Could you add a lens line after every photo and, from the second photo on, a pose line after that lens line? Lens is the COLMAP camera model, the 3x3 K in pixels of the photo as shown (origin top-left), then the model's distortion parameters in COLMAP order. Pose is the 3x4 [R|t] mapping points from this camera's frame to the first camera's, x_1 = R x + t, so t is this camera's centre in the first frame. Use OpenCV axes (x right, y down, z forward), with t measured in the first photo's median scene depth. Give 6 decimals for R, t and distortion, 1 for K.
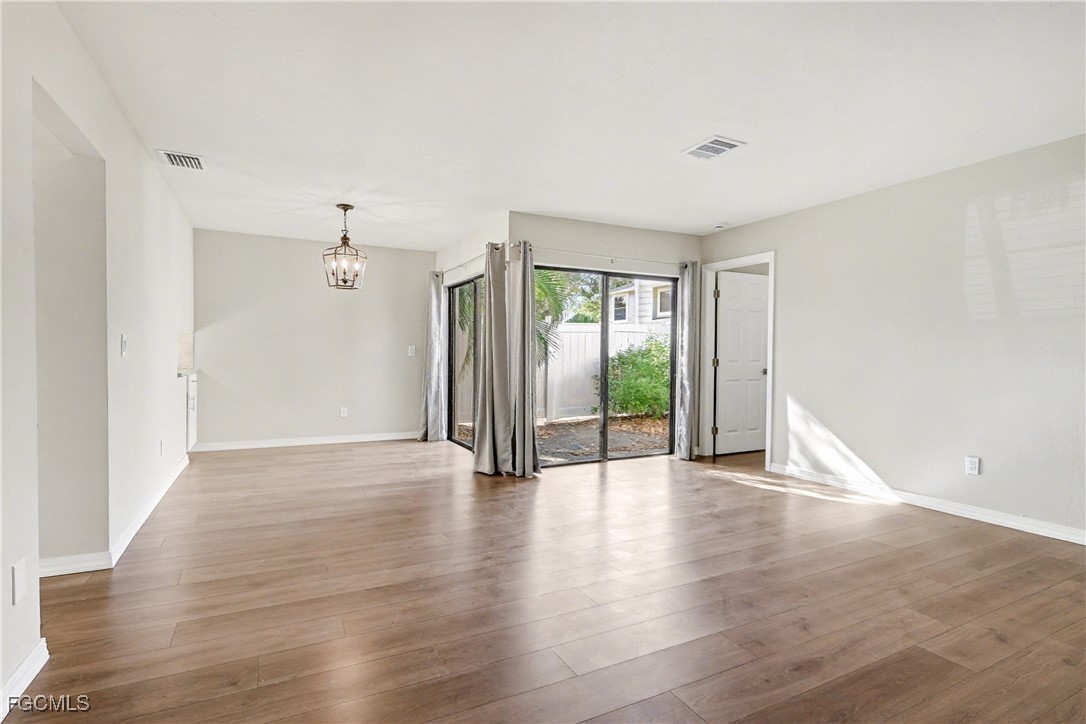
lens RADIAL K [[521.8, 0, 539.5], [0, 521.8, 365.7], [0, 0, 1]] dist [-0.003474, 0.000040]
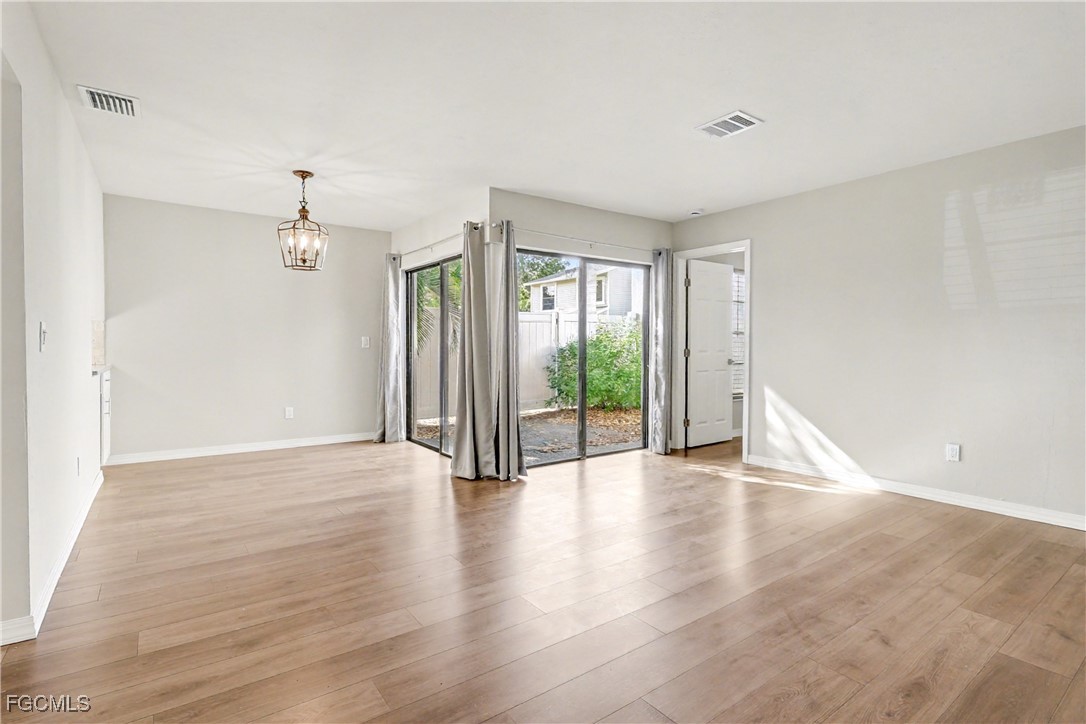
lens RADIAL K [[521.8, 0, 517.7], [0, 521.8, 355.5], [0, 0, 1]] dist [-0.003474, 0.000040]
pose [[0.989830, -0.007213, 0.142074, -0.145686], [0.007355, 0.999973, -0.000473, -0.003765], [-0.142067, 0.001513, 0.989856, 0.101828]]
